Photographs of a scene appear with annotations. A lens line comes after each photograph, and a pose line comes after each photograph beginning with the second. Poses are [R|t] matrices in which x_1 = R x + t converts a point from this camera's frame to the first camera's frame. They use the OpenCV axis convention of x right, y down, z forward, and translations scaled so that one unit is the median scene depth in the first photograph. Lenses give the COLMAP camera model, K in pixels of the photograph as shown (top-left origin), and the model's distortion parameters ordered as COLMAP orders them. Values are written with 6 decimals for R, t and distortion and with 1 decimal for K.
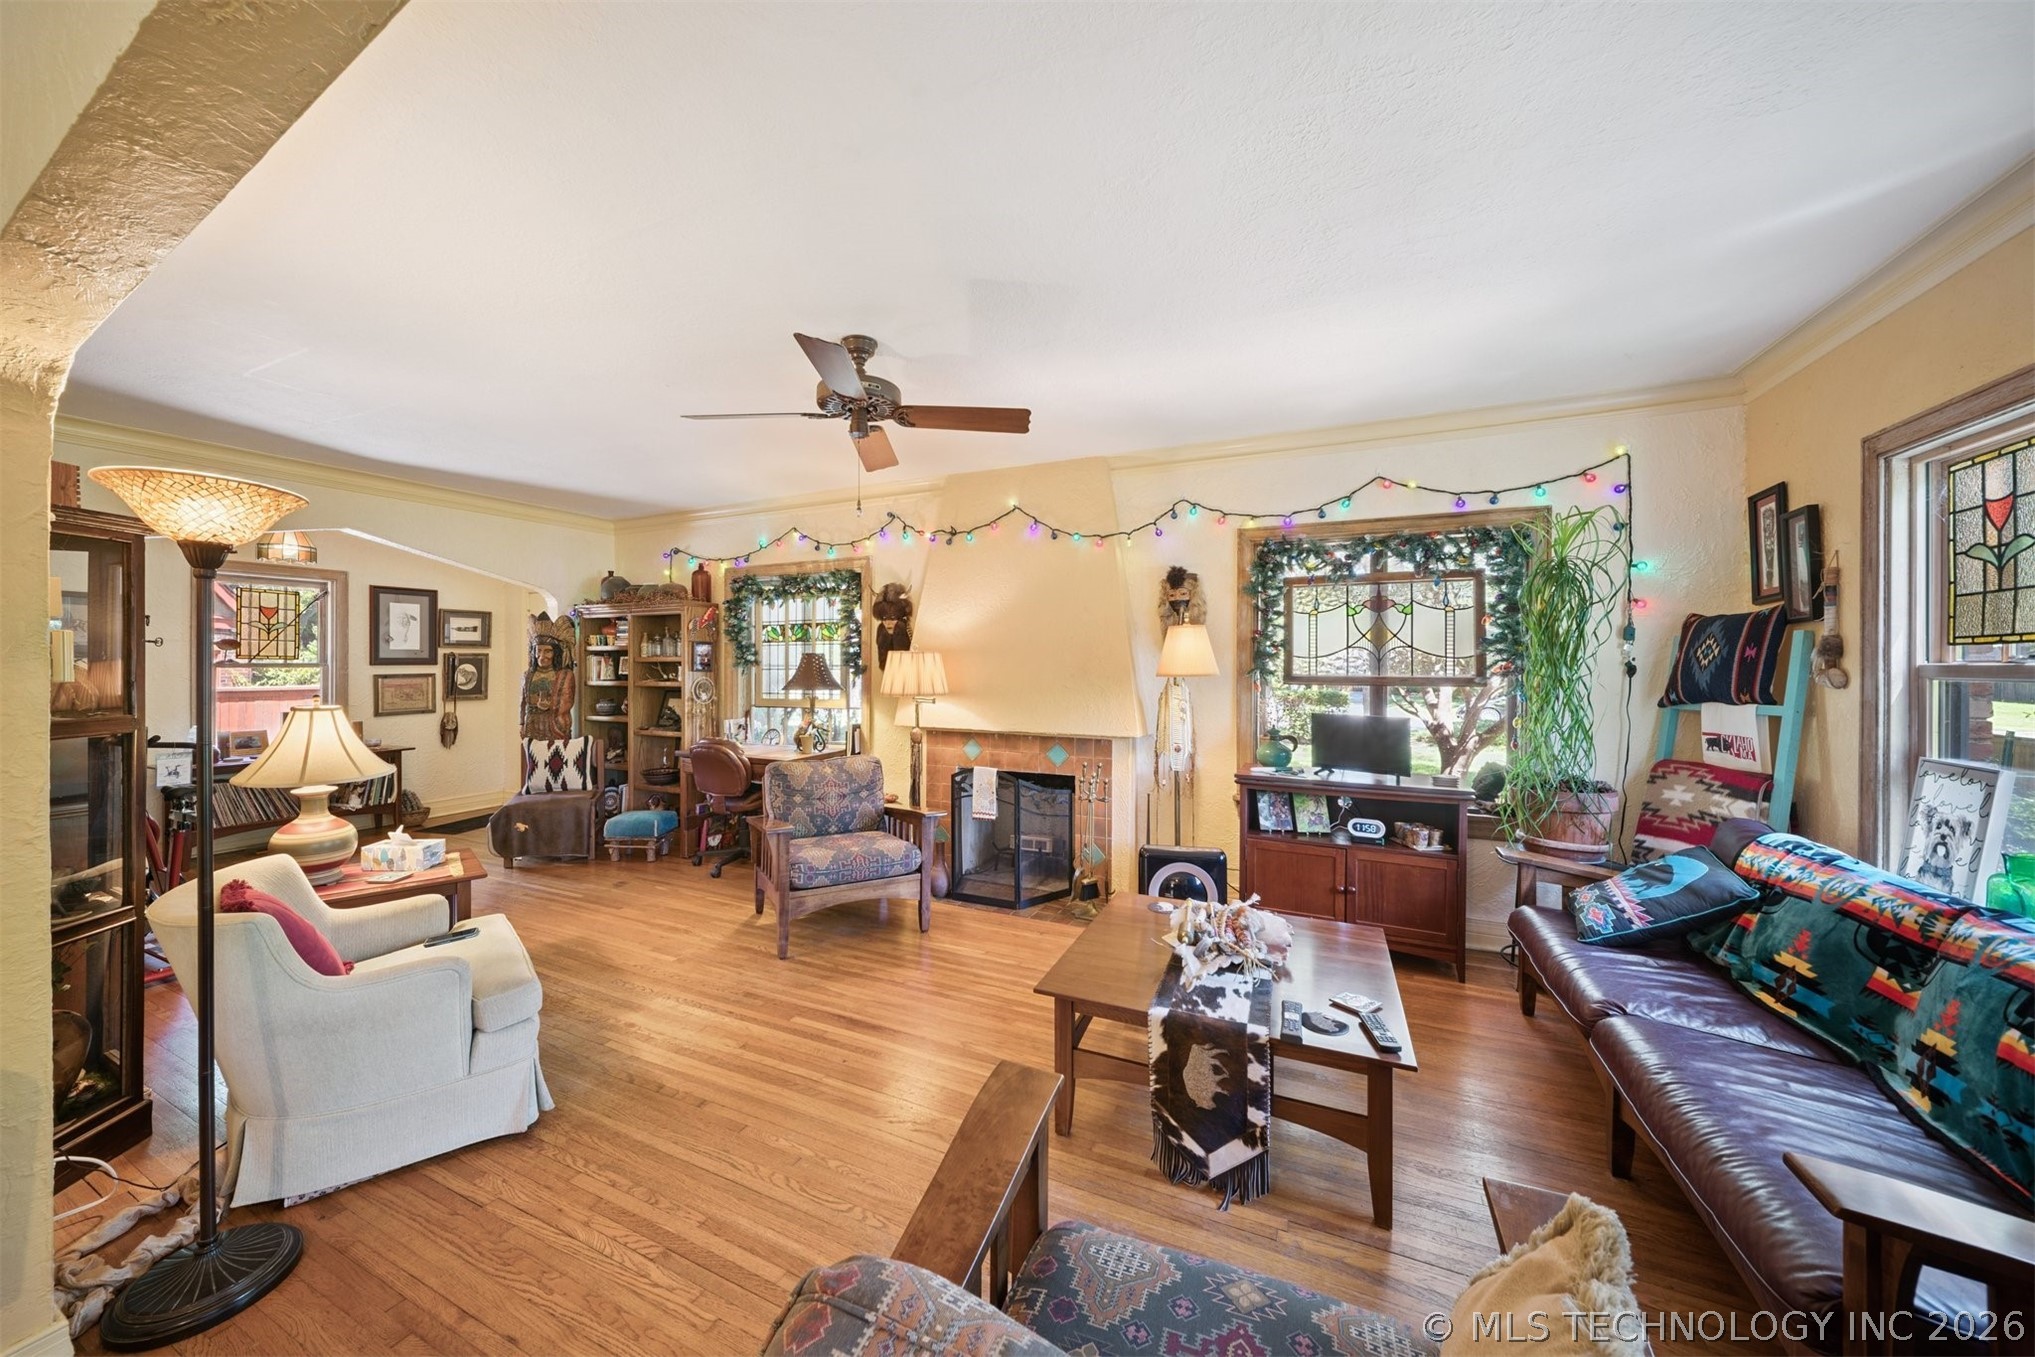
lens RADIAL K [[714.5, 0, 998.8], [0, 714.5, 670.4], [0, 0, 1]] dist [0.023304, -0.009651]
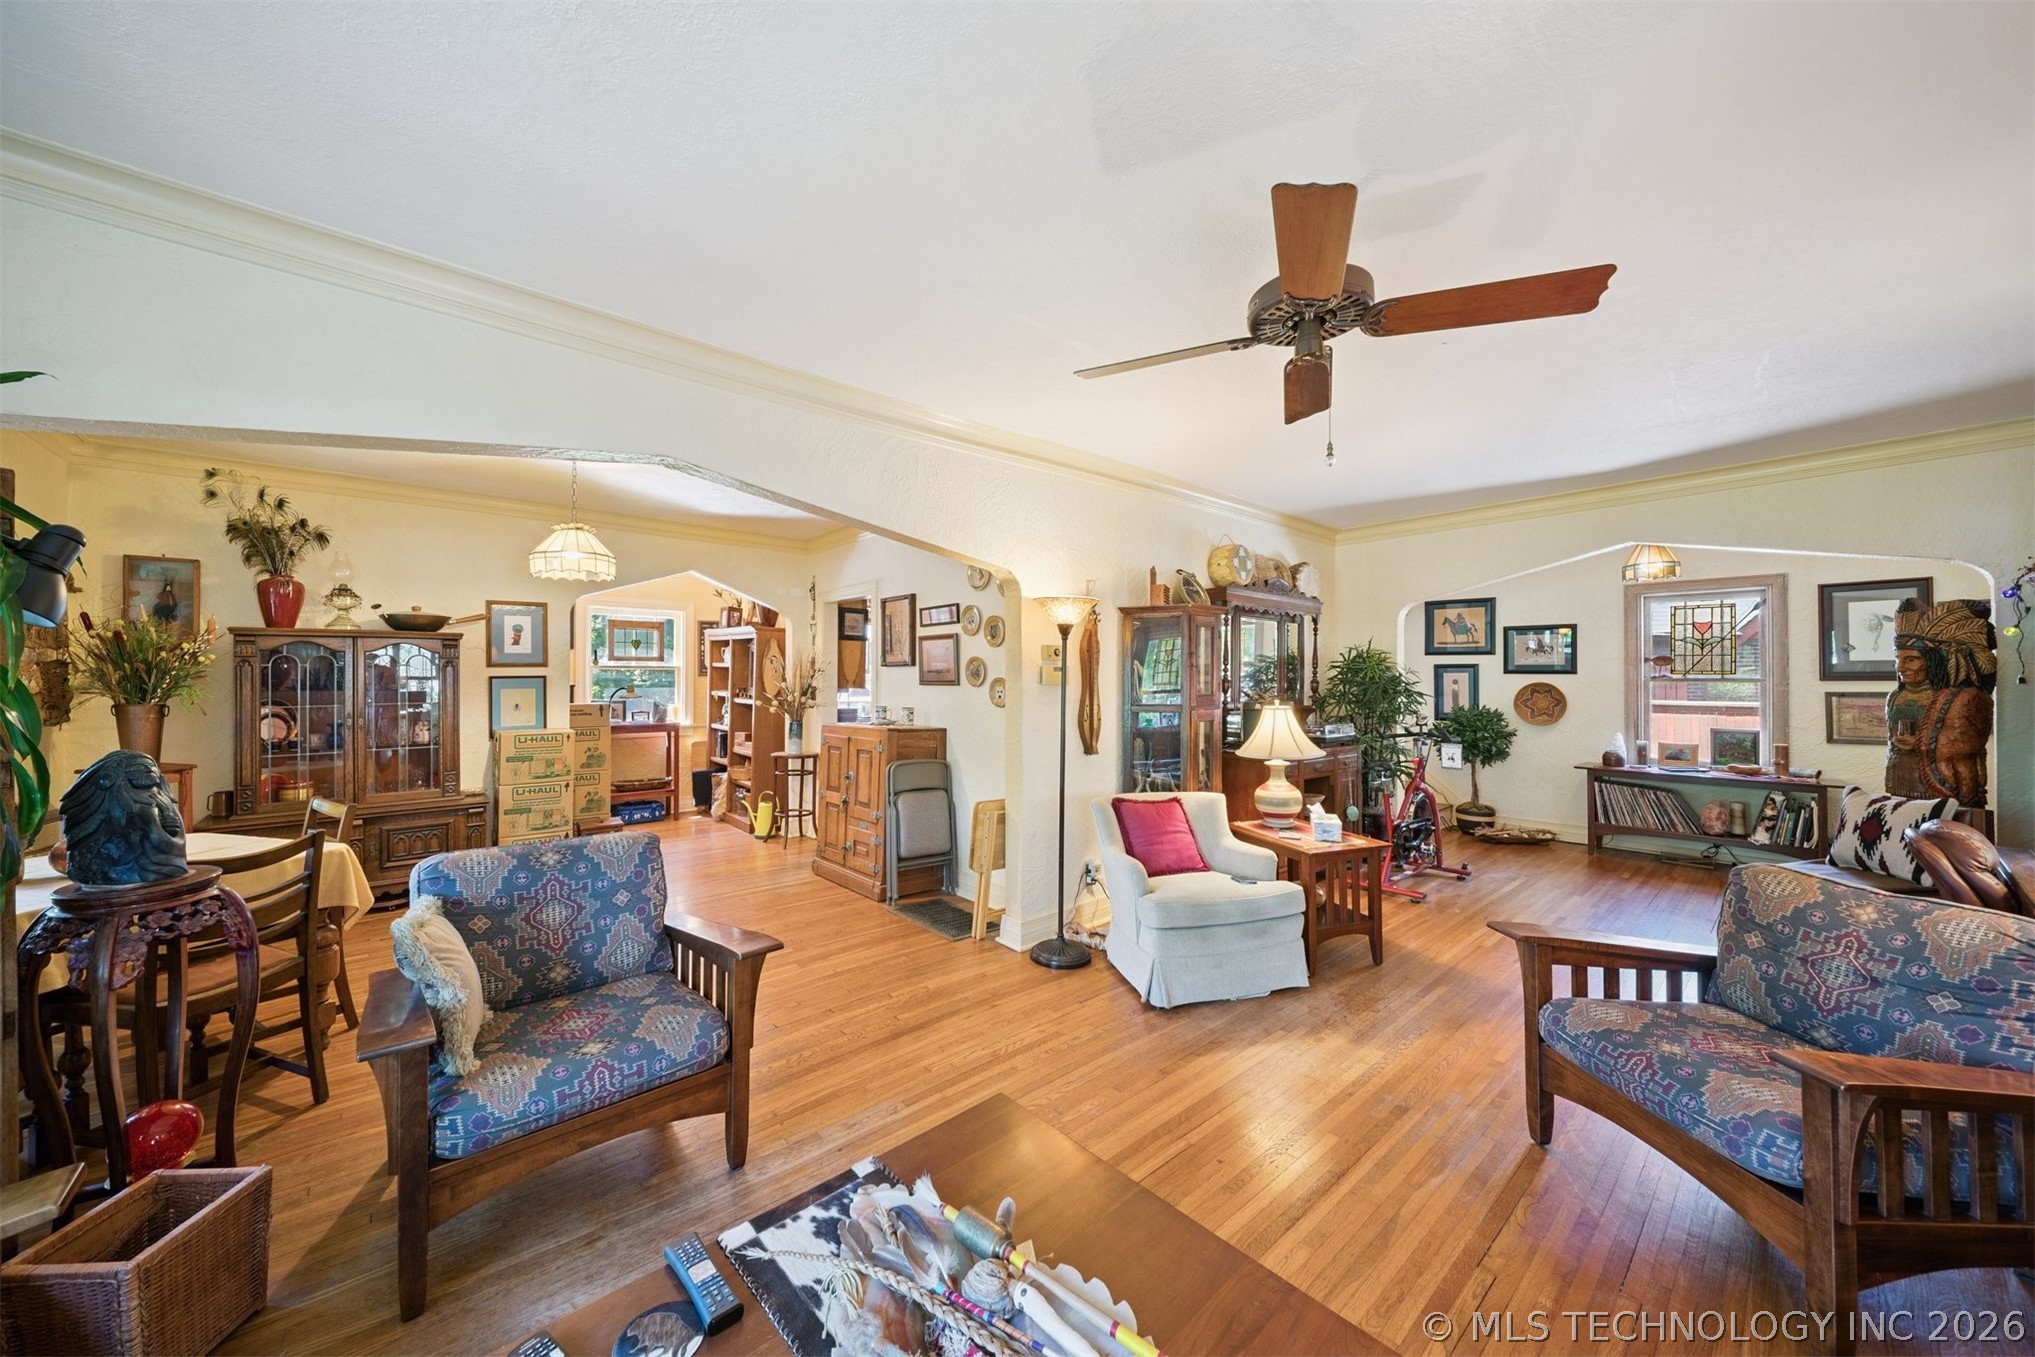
lens RADIAL K [[714.5, 0, 998.8], [0, 714.5, 670.4], [0, 0, 1]] dist [0.023304, -0.009651]
pose [[-0.421182, -0.011488, -0.906904, 0.312172], [-0.008872, 0.999924, -0.008546, -0.003543], [0.906933, 0.004447, -0.421252, 0.541614]]
